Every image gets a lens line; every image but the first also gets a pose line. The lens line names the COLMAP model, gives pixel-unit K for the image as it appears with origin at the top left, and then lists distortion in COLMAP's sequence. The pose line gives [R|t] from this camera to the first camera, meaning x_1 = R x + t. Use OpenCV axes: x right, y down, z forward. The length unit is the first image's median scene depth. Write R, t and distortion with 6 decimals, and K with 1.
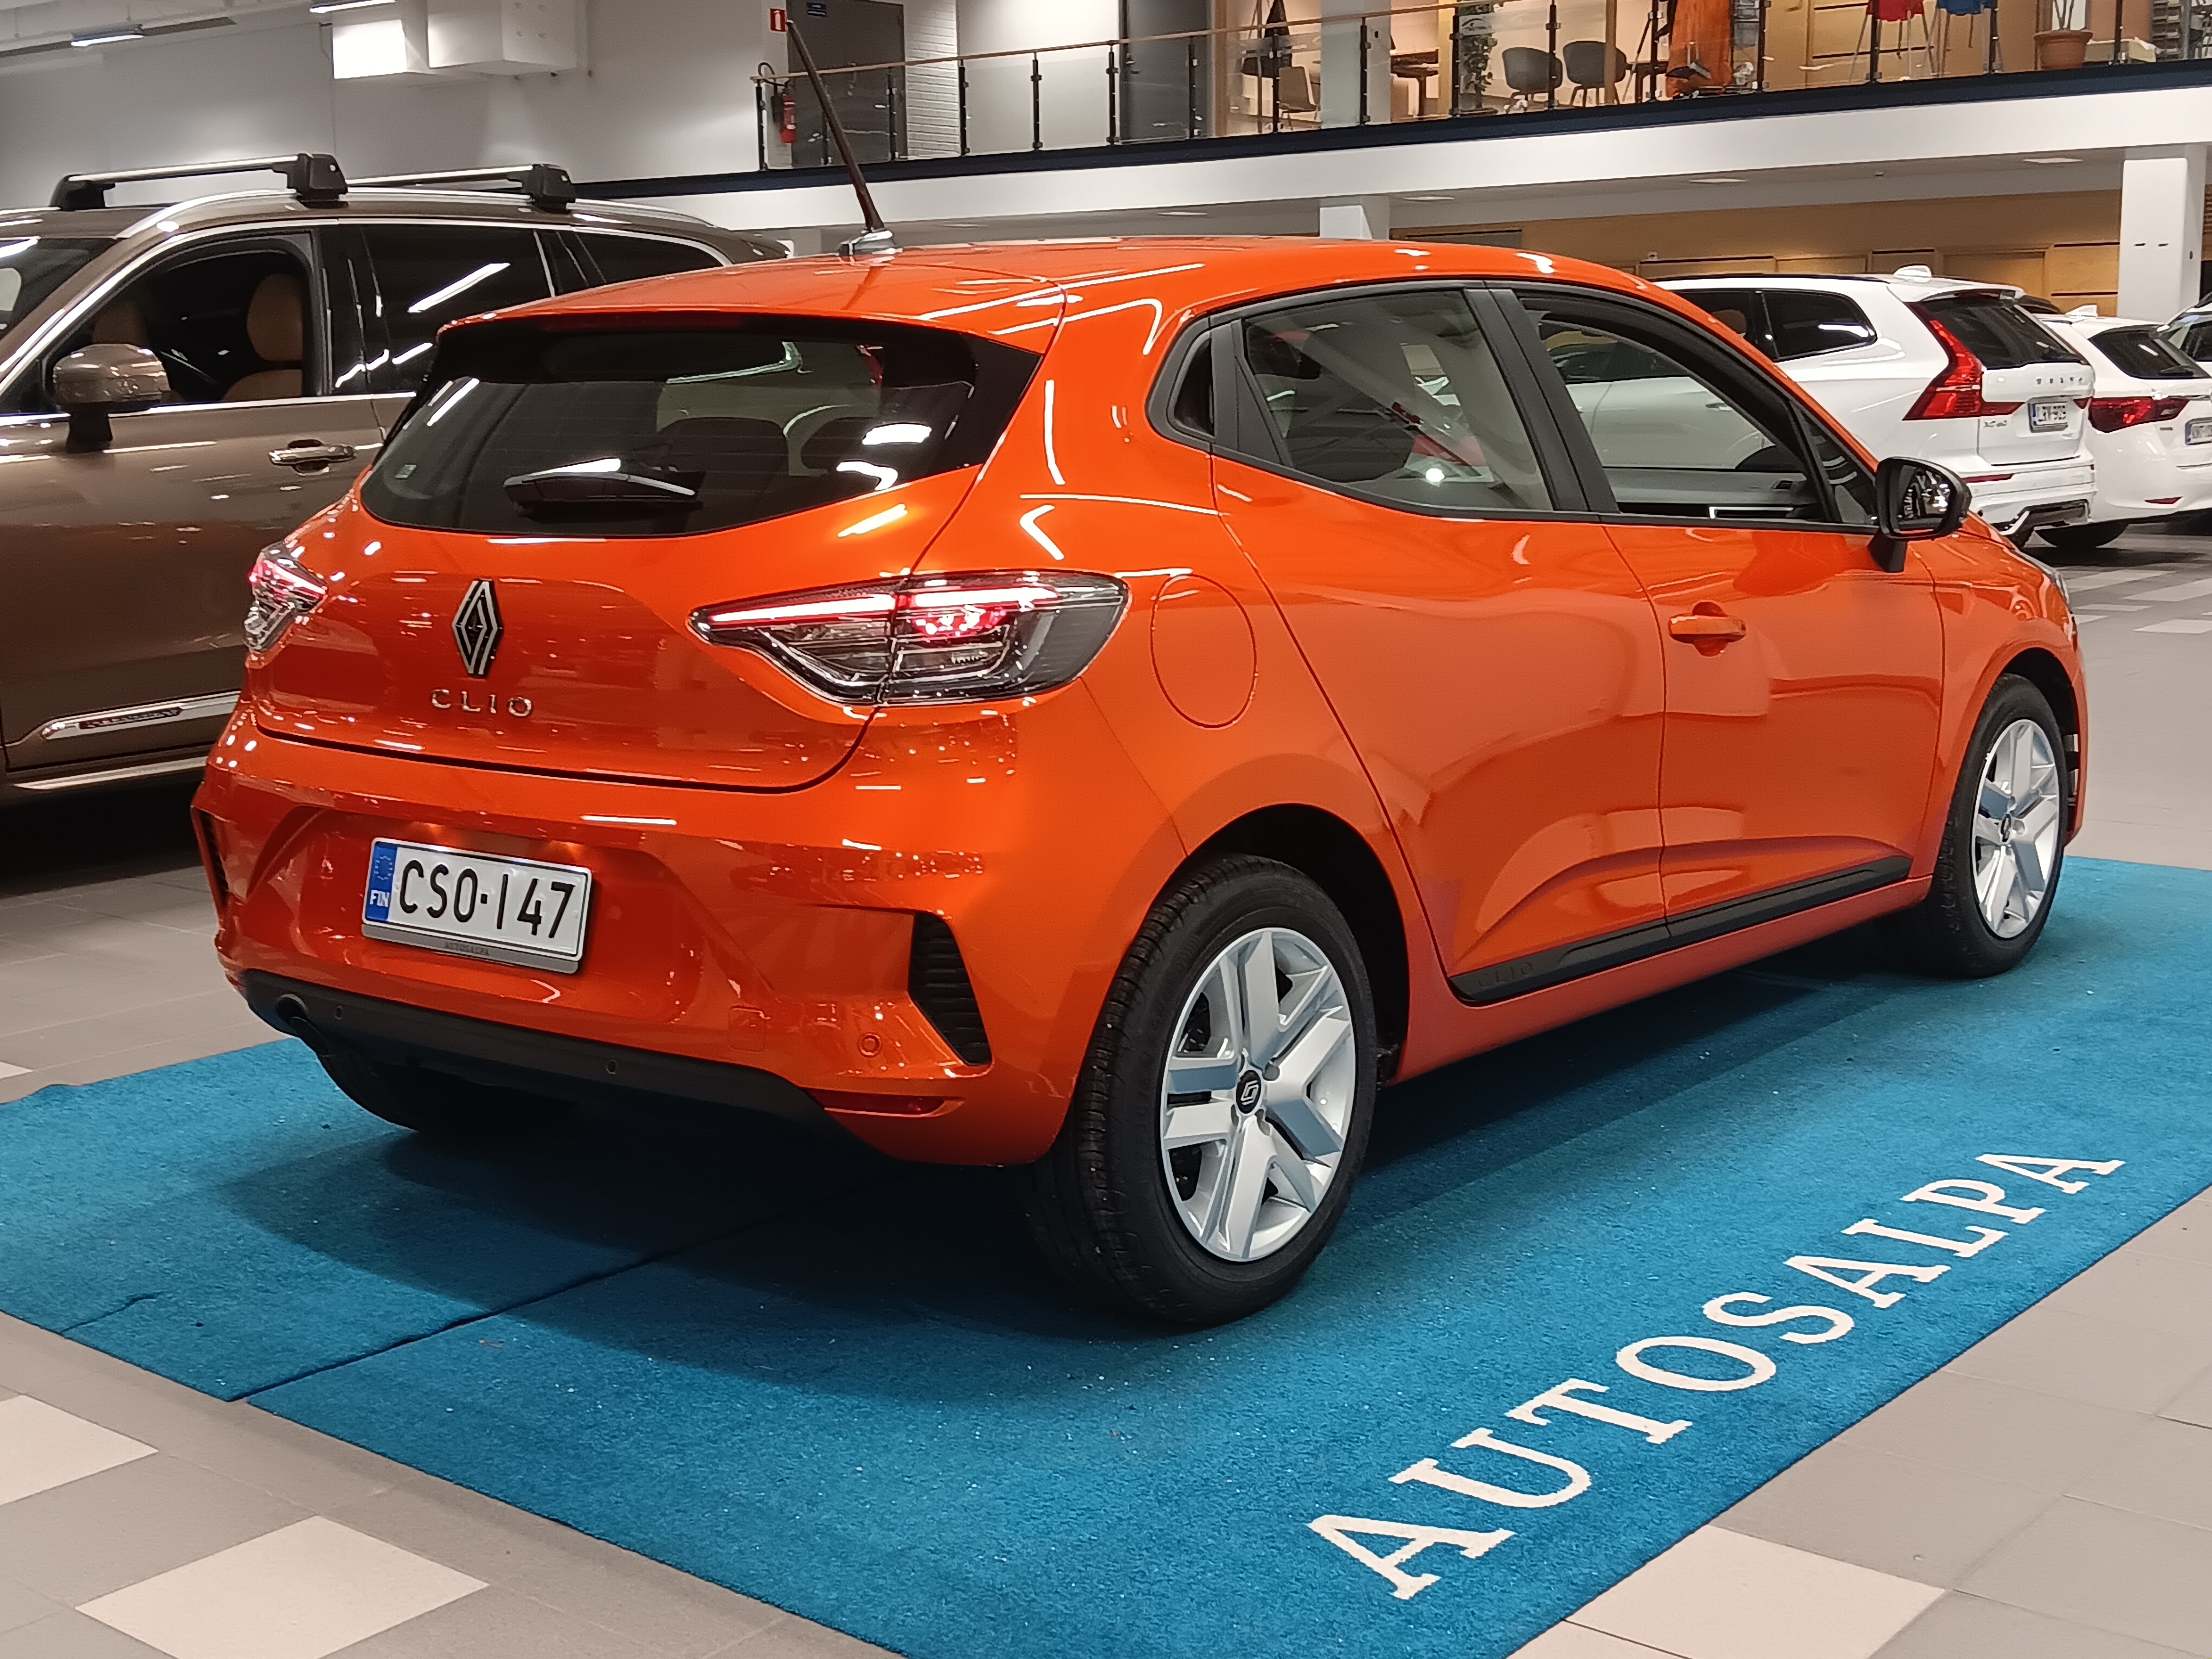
lens RADIAL K [[2825.0, 0, 1106.0], [0, 2825.0, 829.5], [0, 0, 1]] dist [0.189420, -0.556269]
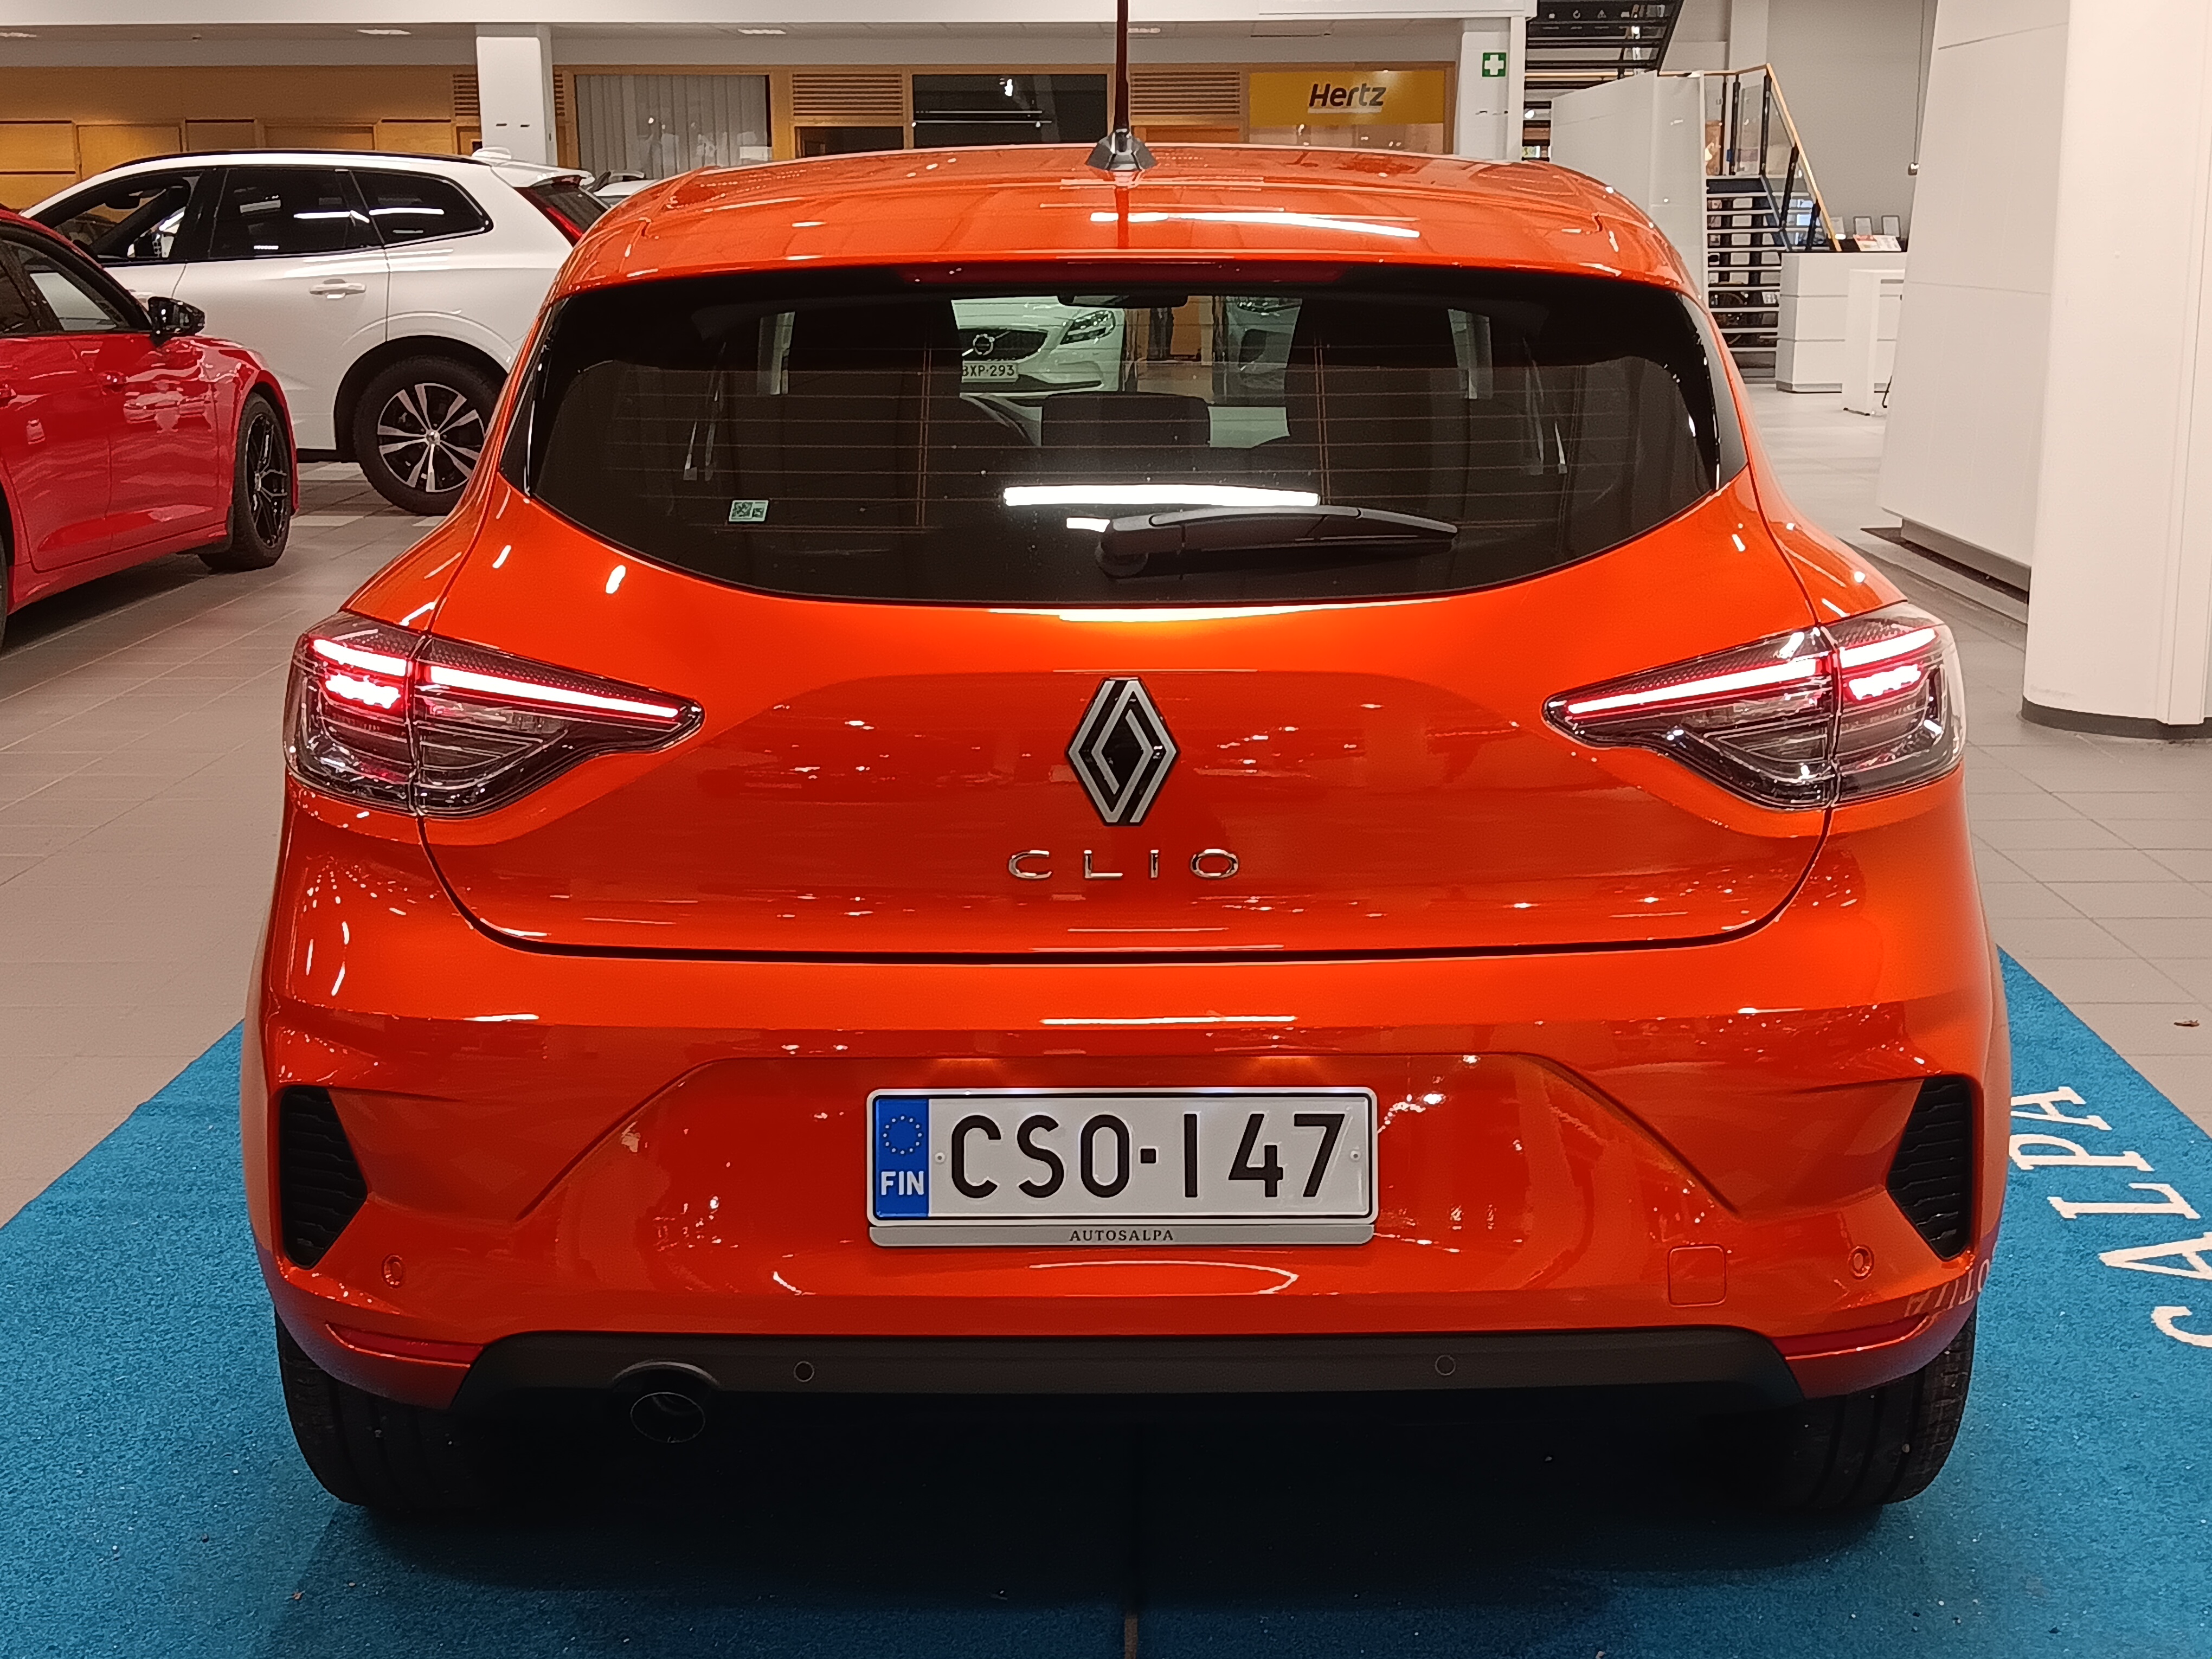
lens RADIAL K [[2825.0, 0, 1106.0], [0, 2825.0, 829.5], [0, 0, 1]] dist [0.189420, -0.556269]
pose [[0.778678, -0.124425, 0.614962, -0.613407], [0.096237, 0.992226, 0.078899, -0.102719], [-0.619999, -0.002255, 0.784599, 0.480102]]
